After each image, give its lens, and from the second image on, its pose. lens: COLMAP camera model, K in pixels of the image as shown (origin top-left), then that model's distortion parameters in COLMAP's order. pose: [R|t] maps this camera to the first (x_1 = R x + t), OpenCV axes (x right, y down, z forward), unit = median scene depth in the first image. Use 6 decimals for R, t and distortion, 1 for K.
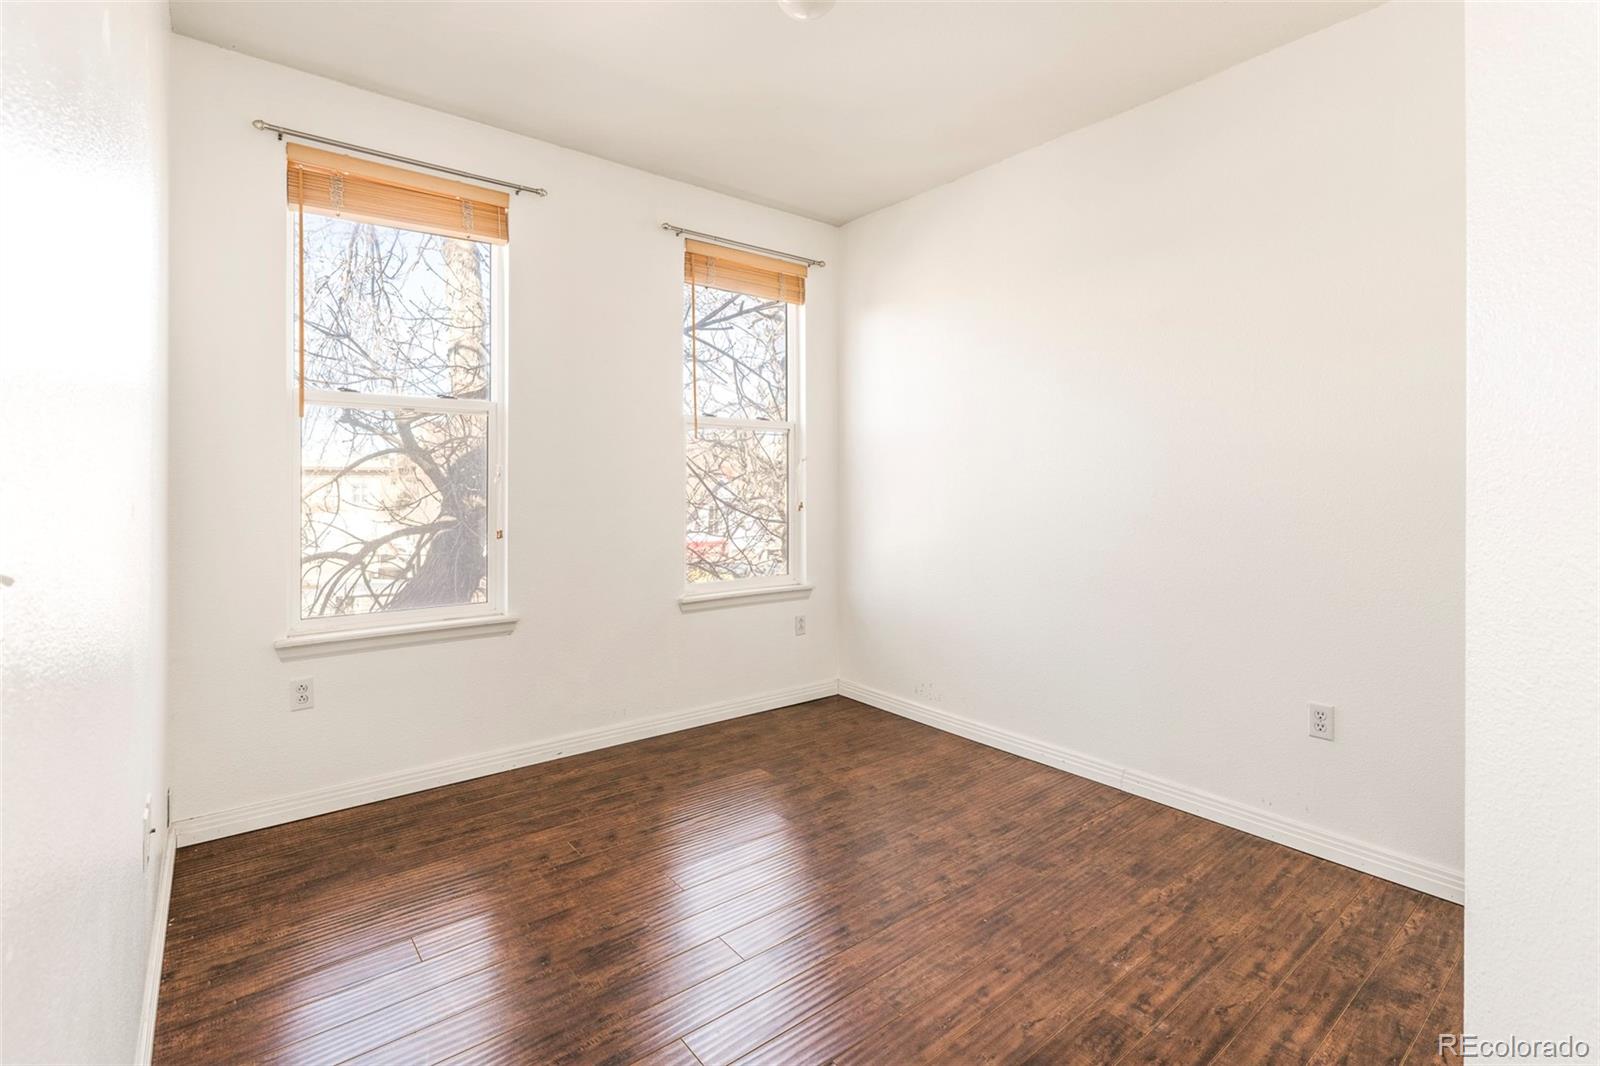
lens RADIAL K [[751.2, 0, 806.1], [0, 751.2, 474.7], [0, 0, 1]] dist [-0.006987, -0.002542]
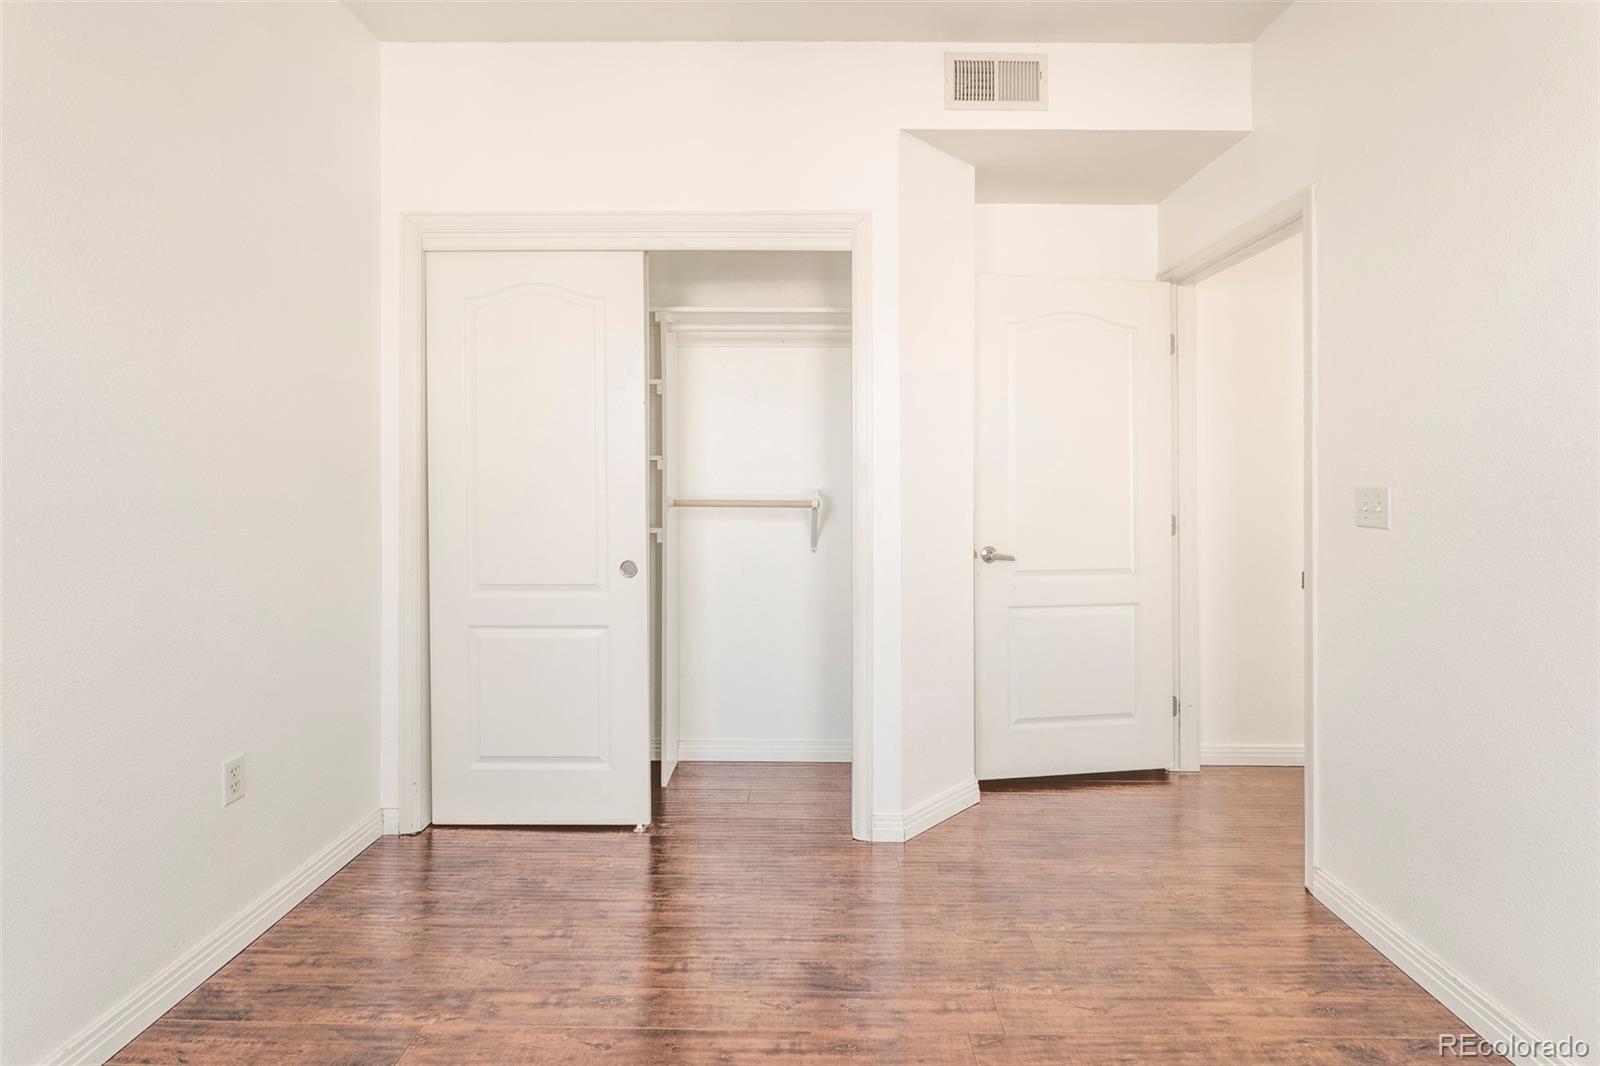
lens RADIAL K [[751.2, 0, 807.3], [0, 751.2, 470.2], [0, 0, 1]] dist [-0.006987, -0.002542]
pose [[-0.765832, -0.003830, 0.643029, -0.313242], [-0.008287, 0.999958, -0.003913, 0.009623], [-0.642987, -0.008326, -0.765832, 1.457169]]
